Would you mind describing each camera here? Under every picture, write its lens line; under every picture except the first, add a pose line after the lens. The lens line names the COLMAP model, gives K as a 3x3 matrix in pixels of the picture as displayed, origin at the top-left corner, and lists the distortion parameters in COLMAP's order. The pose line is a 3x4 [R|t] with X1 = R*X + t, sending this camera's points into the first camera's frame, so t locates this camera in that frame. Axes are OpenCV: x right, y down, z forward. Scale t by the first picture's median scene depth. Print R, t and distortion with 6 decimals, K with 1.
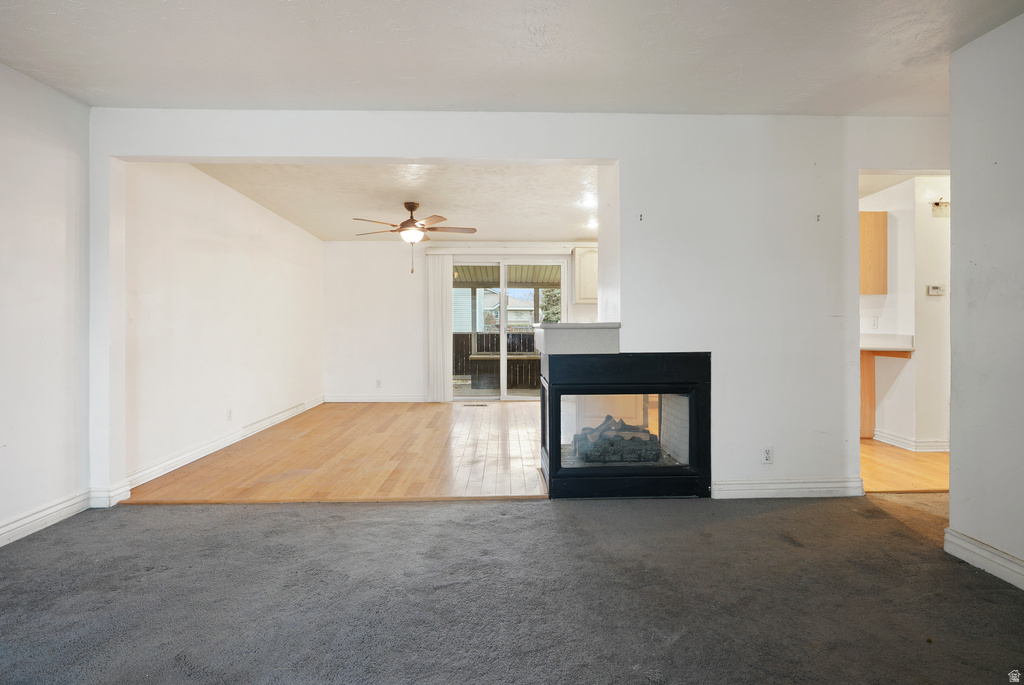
lens RADIAL K [[472.9, 0, 514.1], [0, 472.9, 323.8], [0, 0, 1]] dist [-0.012541, 0.006020]
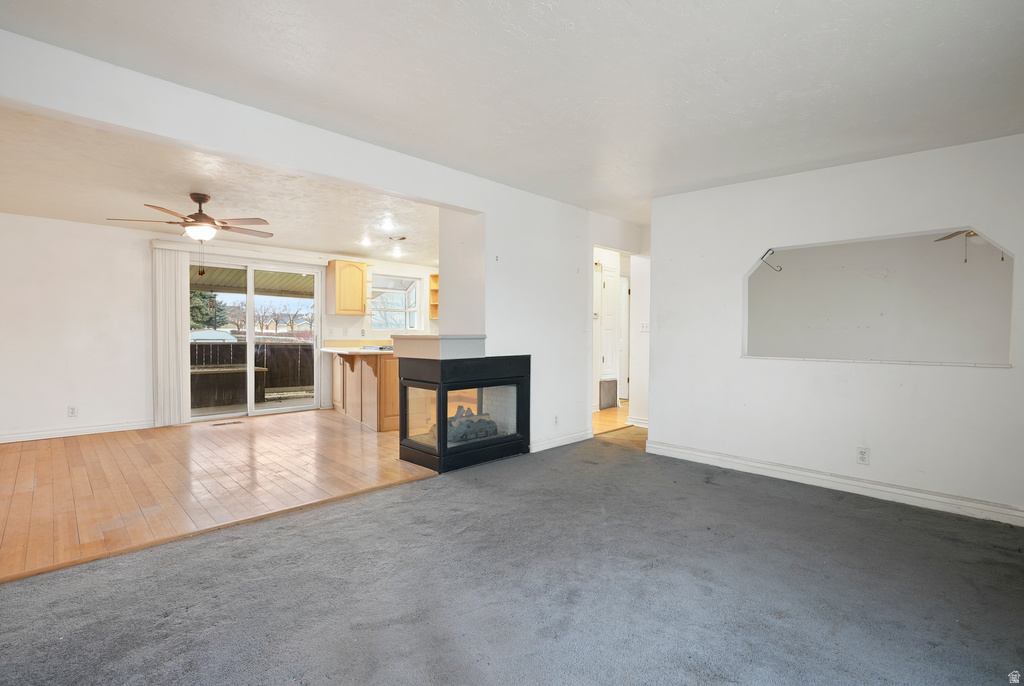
lens RADIAL K [[472.9, 0, 509.0], [0, 472.9, 344.7], [0, 0, 1]] dist [-0.012541, 0.006020]
pose [[0.737827, -0.008877, 0.674932, -0.618153], [-0.007767, 0.999736, 0.021640, -0.002979], [-0.674945, -0.021209, 0.737563, -0.045541]]
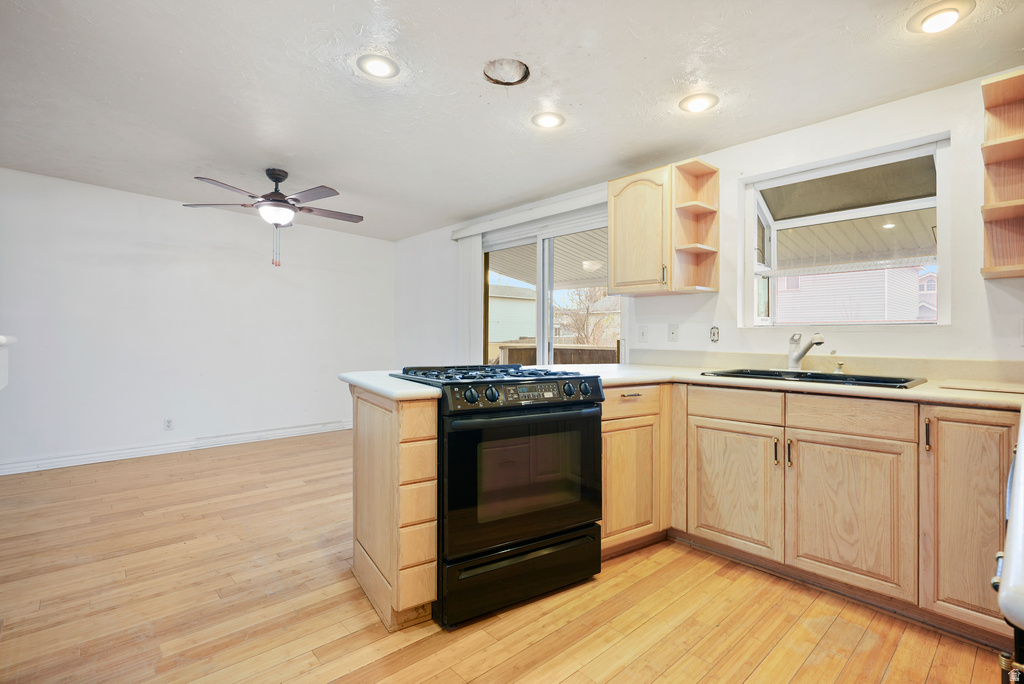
lens RADIAL K [[472.9, 0, 510.1], [0, 472.9, 336.6], [0, 0, 1]] dist [-0.012541, 0.006020]
pose [[0.650083, 0.006054, -0.759839, 0.938137], [-0.001686, 0.999977, 0.006525, -0.006945], [0.759861, -0.002961, 0.650078, 1.283580]]
